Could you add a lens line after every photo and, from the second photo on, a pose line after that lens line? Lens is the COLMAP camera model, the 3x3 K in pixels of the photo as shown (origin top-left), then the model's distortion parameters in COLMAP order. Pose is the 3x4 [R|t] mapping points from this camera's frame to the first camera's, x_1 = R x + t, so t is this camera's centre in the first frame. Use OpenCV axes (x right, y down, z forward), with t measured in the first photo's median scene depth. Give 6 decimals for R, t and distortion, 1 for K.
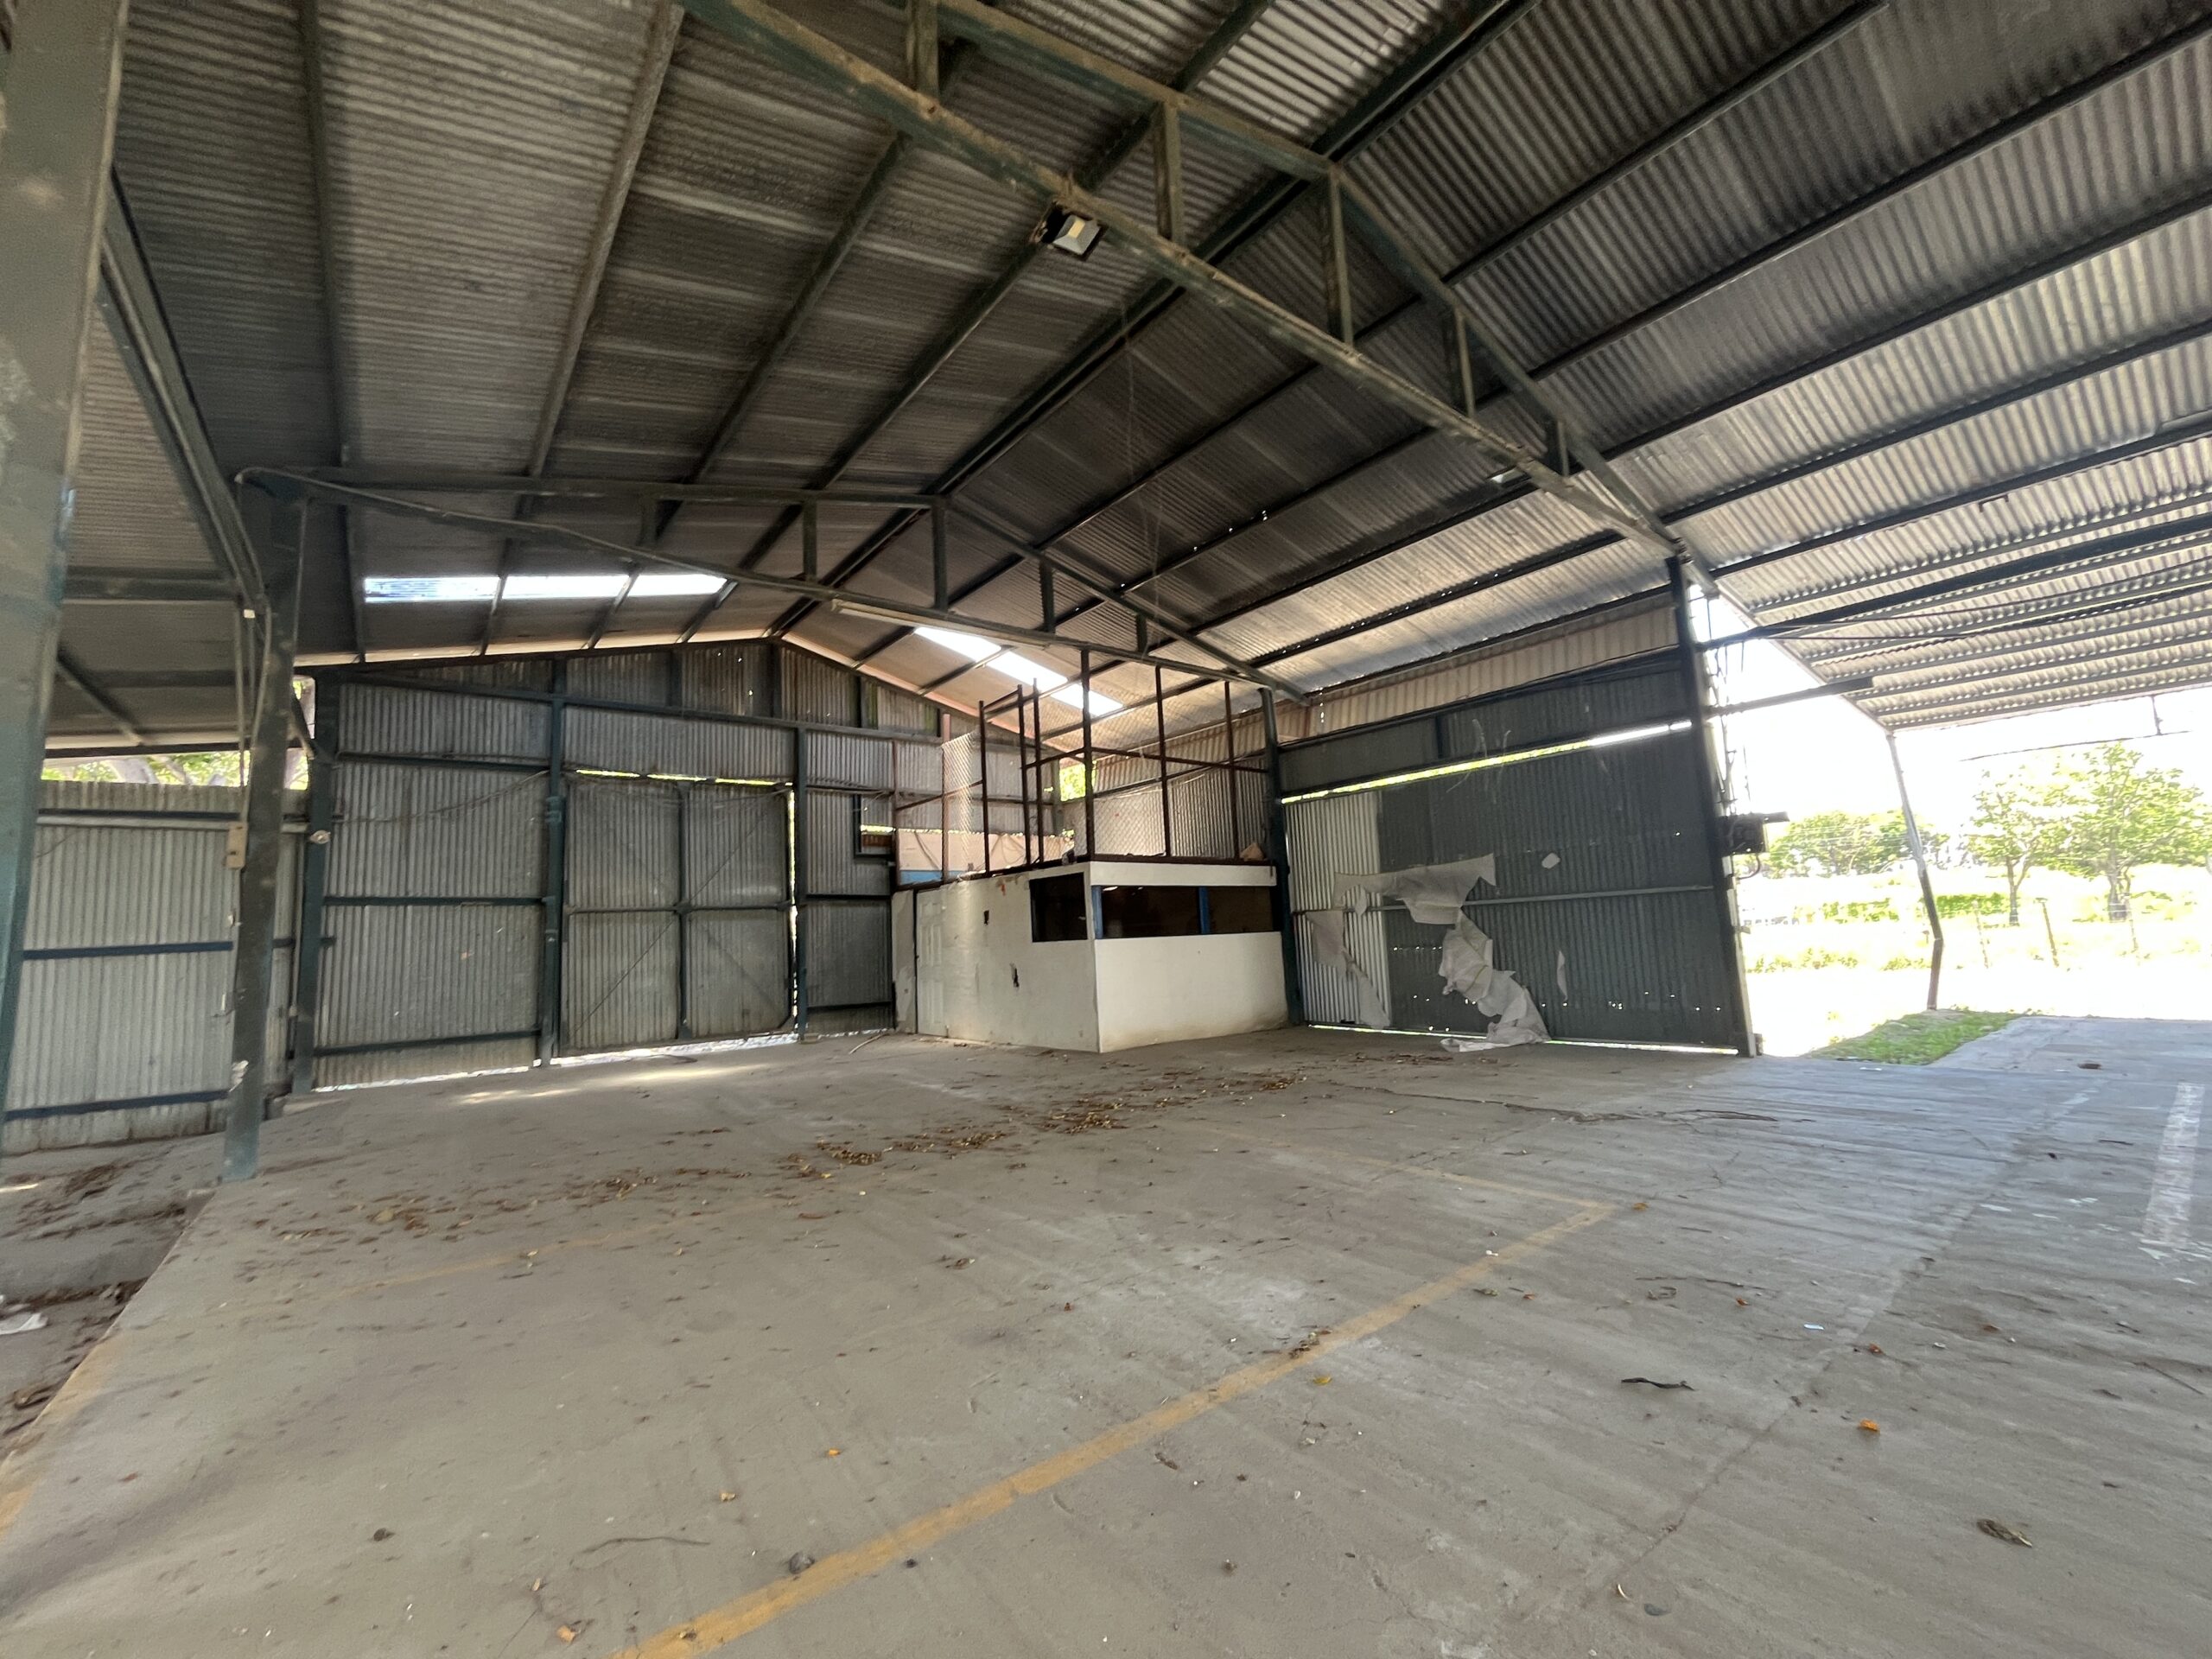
lens RADIAL K [[907.0, 0, 1104.0], [0, 907.0, 828.6], [0, 0, 1]] dist [-0.001292, 0.000522]
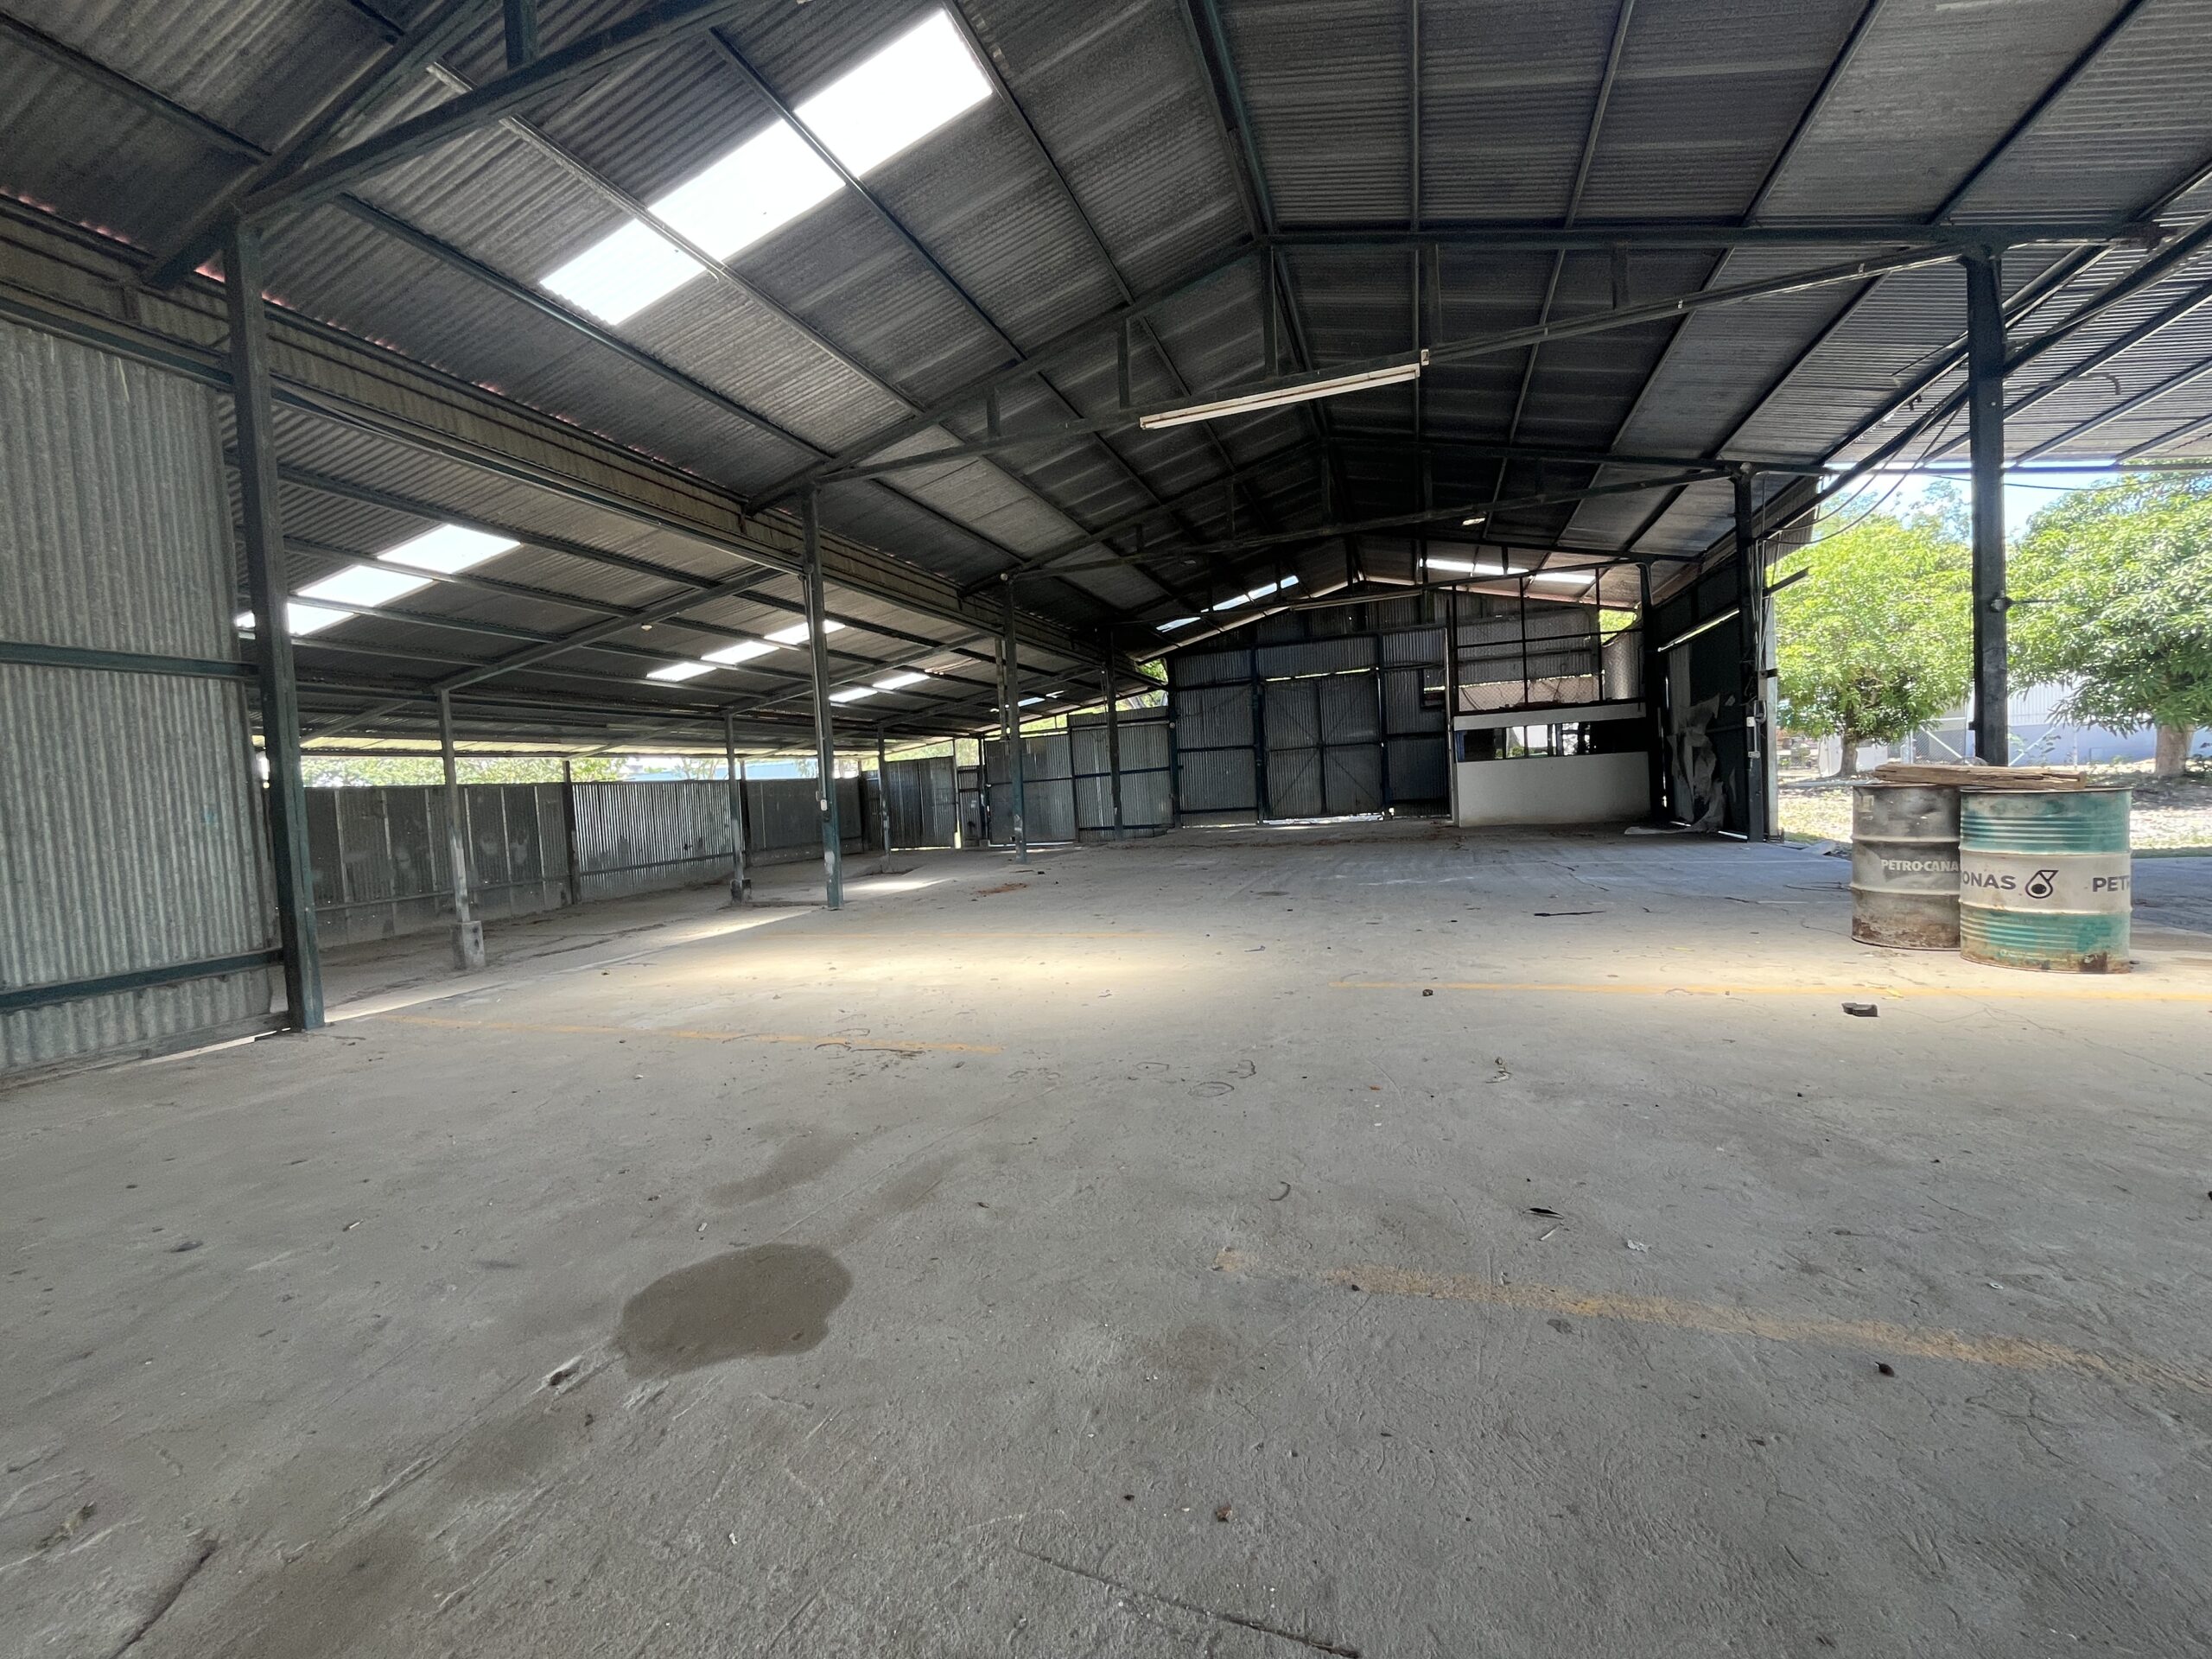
lens RADIAL K [[907.0, 0, 1114.1], [0, 907.0, 833.0], [0, 0, 1]] dist [-0.001292, 0.000522]
pose [[0.551821, 0.051585, -0.832365, 0.881052], [0.134557, 0.979501, 0.149909, -0.075544], [0.823036, -0.194723, 0.533568, -0.390840]]
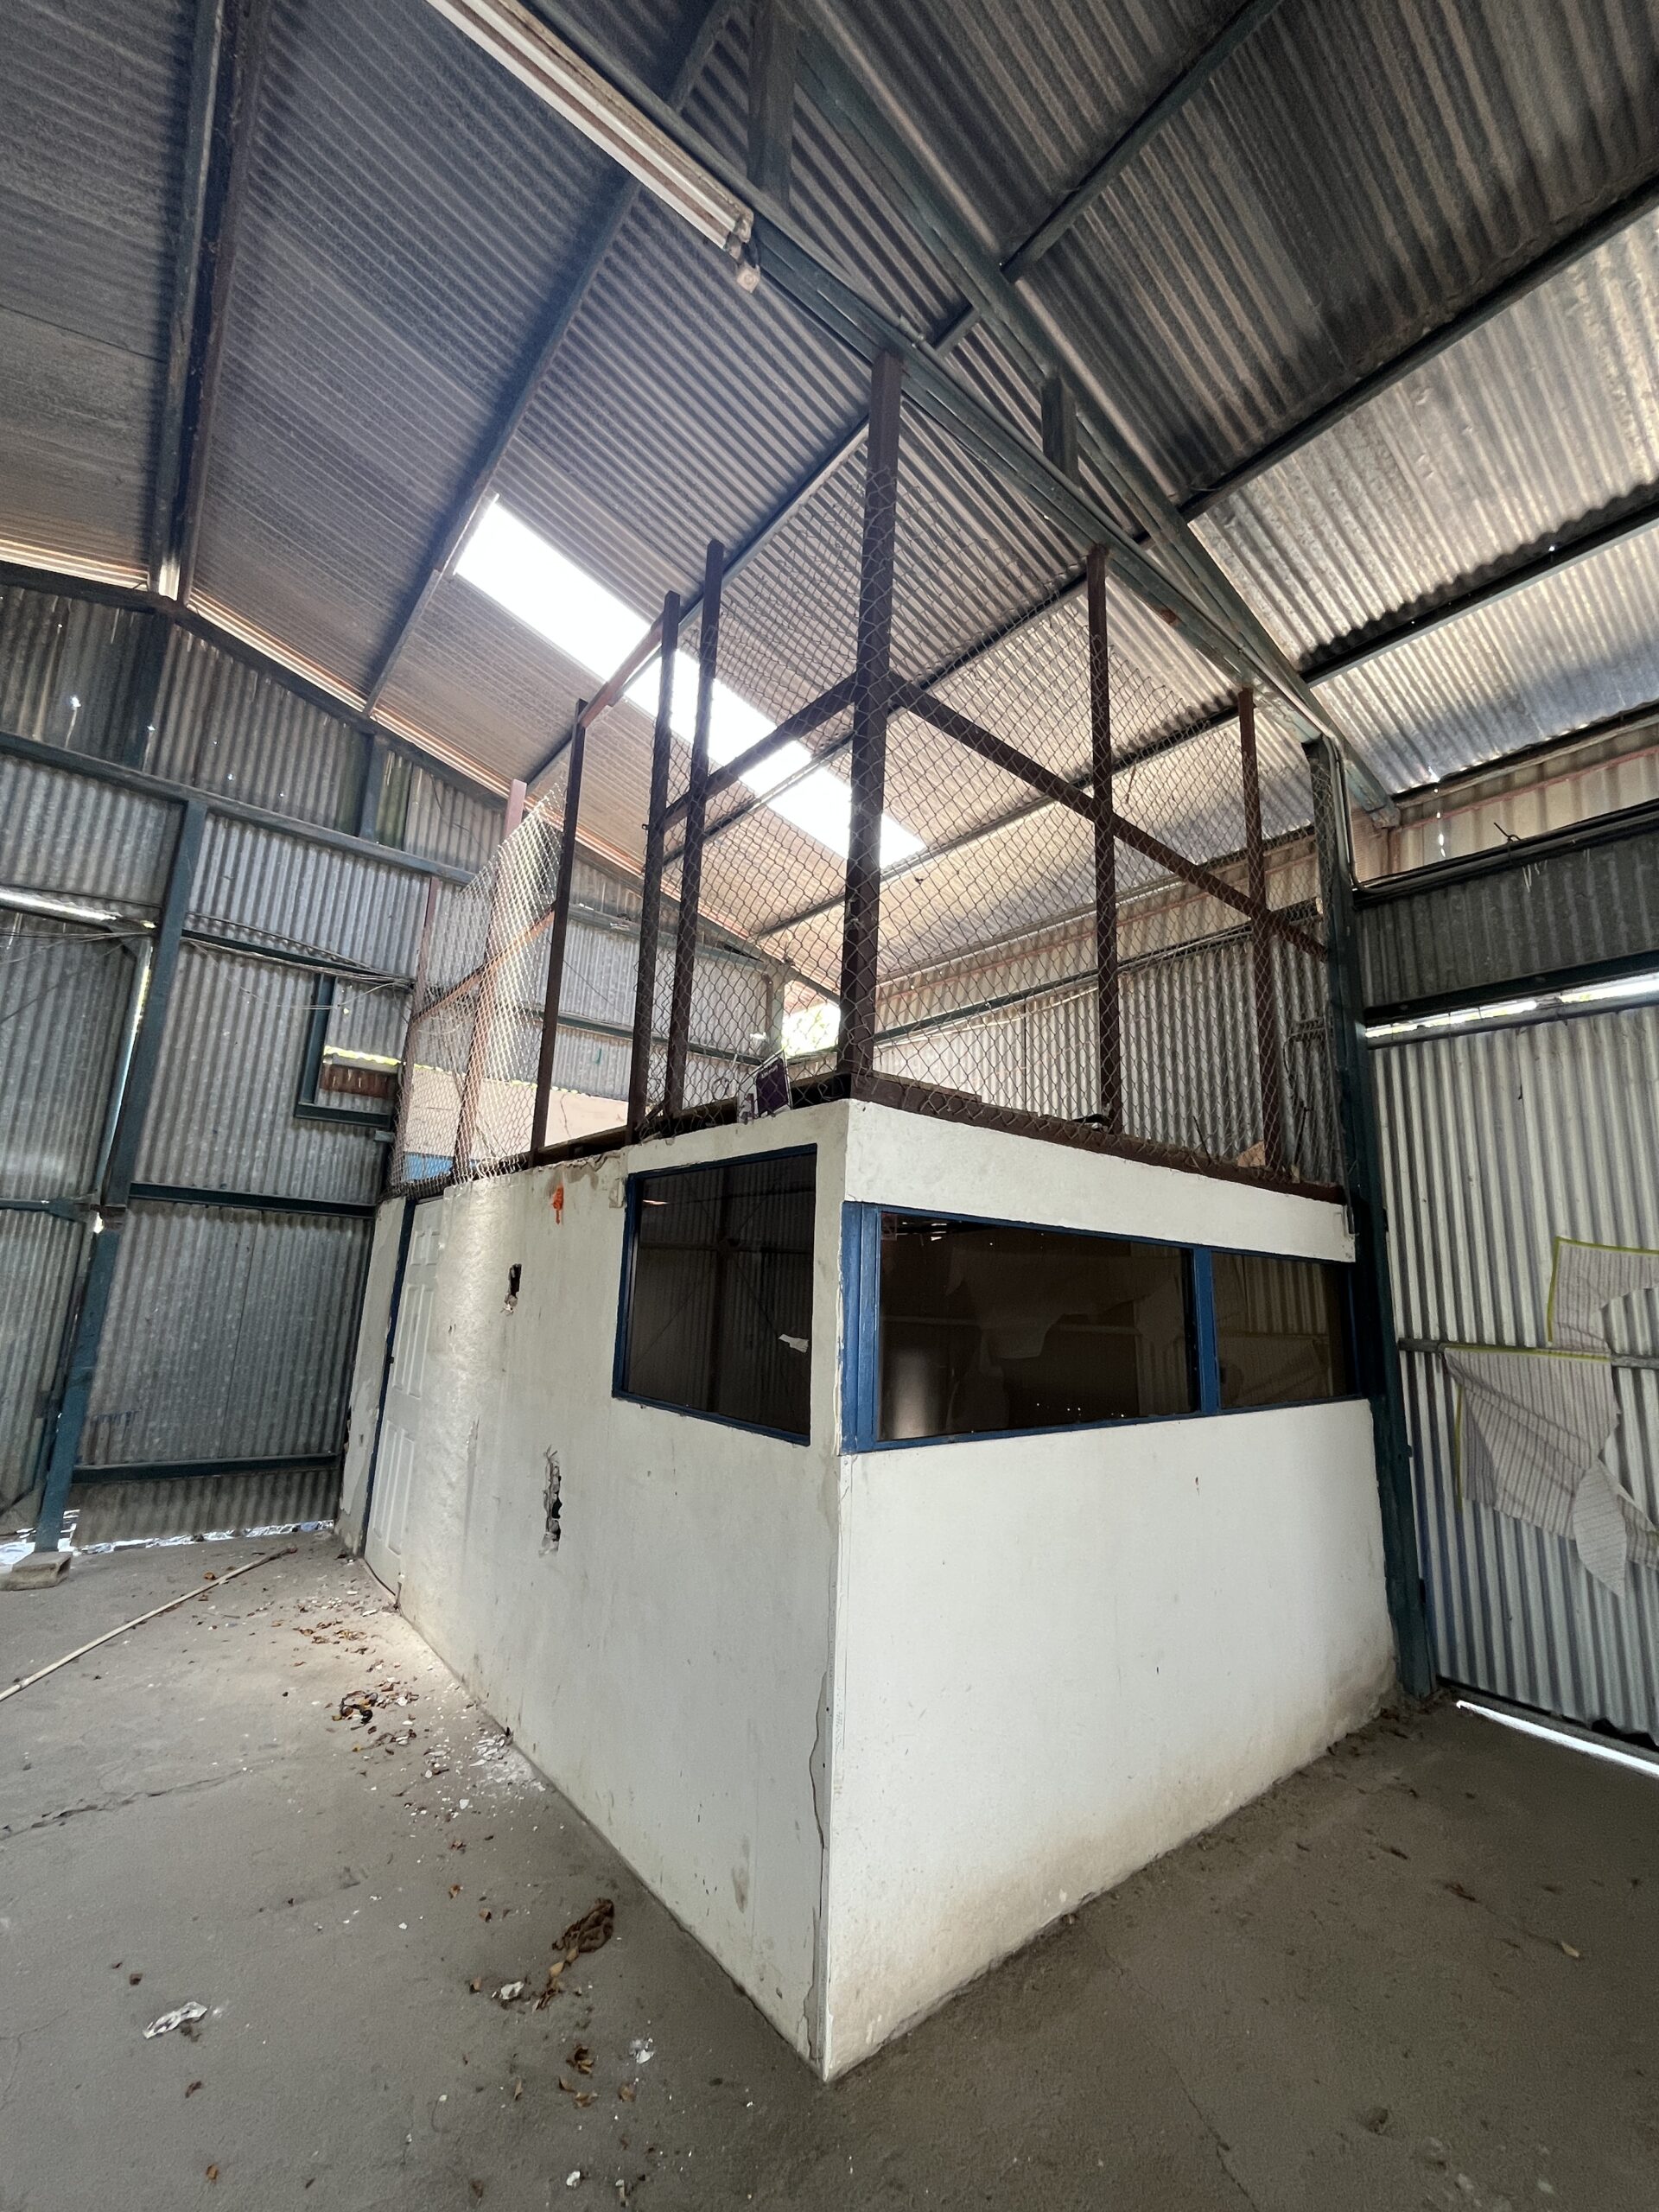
lens RADIAL K [[907.0, 0, 826.4], [0, 907.0, 1095.0], [0, 0, 1]] dist [-0.001292, 0.000522]
pose [[0.996448, 0.082954, -0.014497, -0.014859], [-0.083928, 0.992366, -0.090361, 0.047506], [0.006891, 0.091257, 0.995804, 0.643448]]
